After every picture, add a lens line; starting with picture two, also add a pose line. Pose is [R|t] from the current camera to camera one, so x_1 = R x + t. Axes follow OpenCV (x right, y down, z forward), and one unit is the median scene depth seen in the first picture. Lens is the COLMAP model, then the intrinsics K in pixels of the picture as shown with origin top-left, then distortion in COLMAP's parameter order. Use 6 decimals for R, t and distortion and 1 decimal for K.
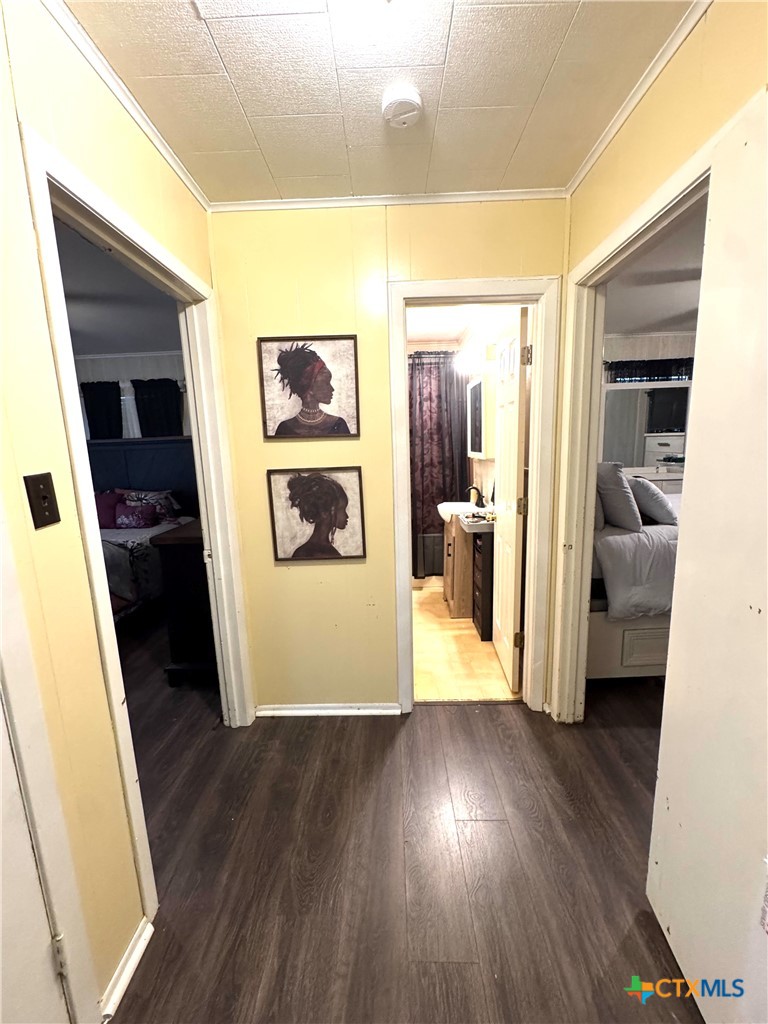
lens RADIAL K [[408.4, 0, 384.0], [0, 408.4, 512.0], [0, 0, 1]] dist [-0.001431, -0.000194]
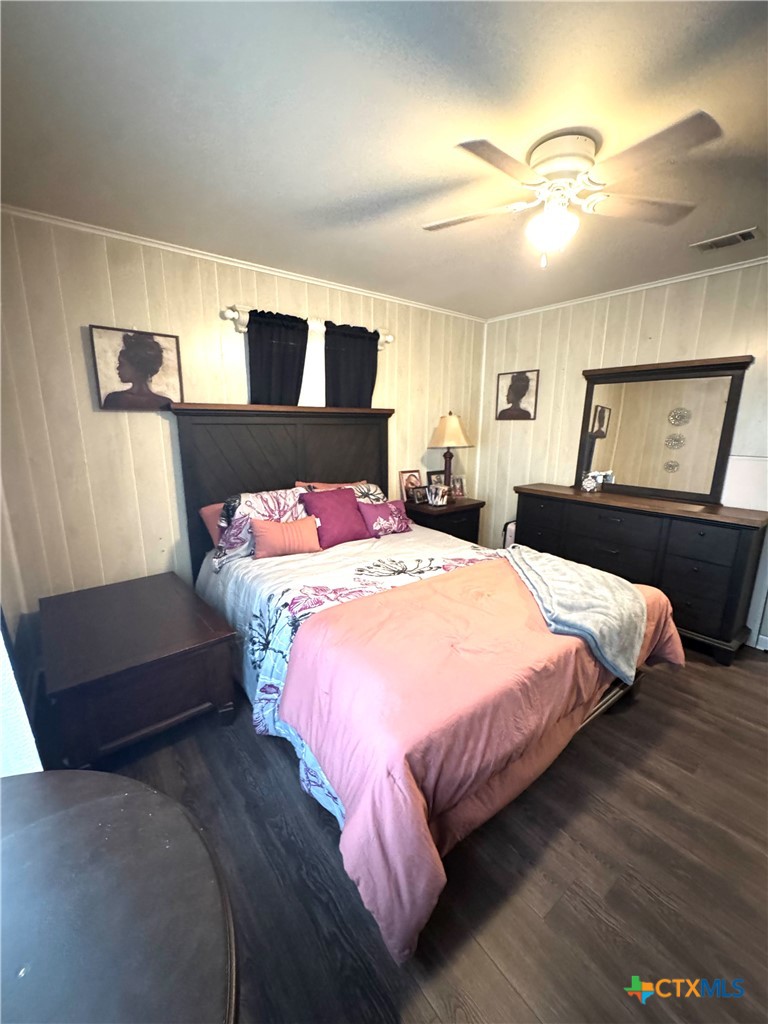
lens RADIAL K [[408.4, 0, 384.0], [0, 408.4, 512.0], [0, 0, 1]] dist [-0.001431, -0.000194]
pose [[0.776519, -0.097974, 0.622430, -0.998172], [0.071994, 0.995164, 0.066828, -0.045442], [-0.625967, -0.007082, 0.779817, 0.408009]]
